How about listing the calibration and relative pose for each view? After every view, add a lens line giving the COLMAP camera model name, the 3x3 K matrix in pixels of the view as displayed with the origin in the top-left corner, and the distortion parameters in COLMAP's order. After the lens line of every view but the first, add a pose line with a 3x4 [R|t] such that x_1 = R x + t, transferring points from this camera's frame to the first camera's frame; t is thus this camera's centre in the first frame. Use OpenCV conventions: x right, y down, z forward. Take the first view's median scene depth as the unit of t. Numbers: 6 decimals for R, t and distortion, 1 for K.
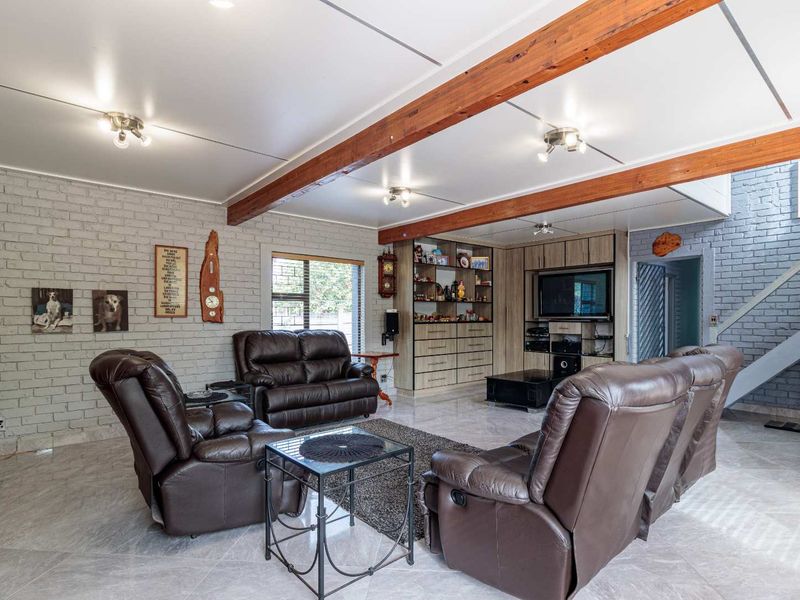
lens RADIAL K [[423.0, 0, 399.8], [0, 423.0, 311.9], [0, 0, 1]] dist [0.003379, 0.000579]
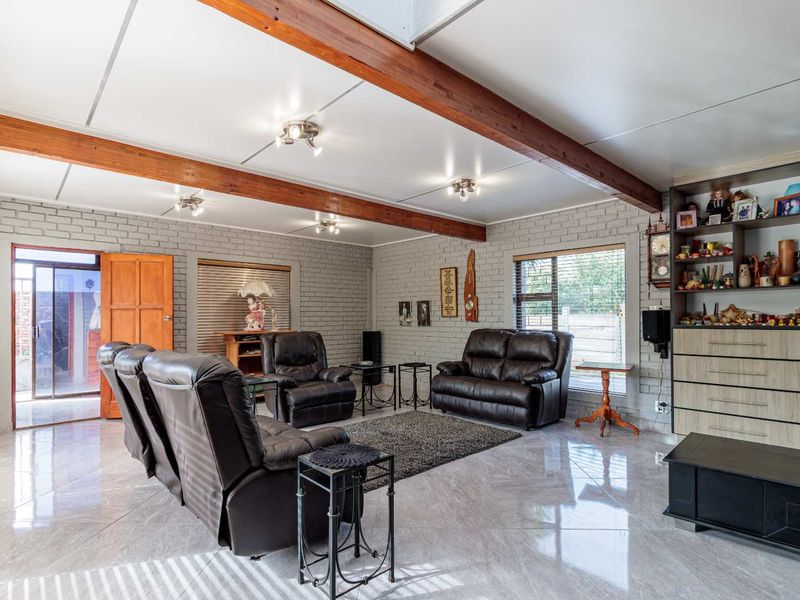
lens RADIAL K [[423.0, 0, 399.8], [0, 423.0, 311.9], [0, 0, 1]] dist [0.003379, 0.000579]
pose [[0.035647, -0.010384, -0.999311, 0.874956], [0.013371, 0.999861, -0.009913, 0.006702], [0.999275, -0.013009, 0.035781, 0.772006]]
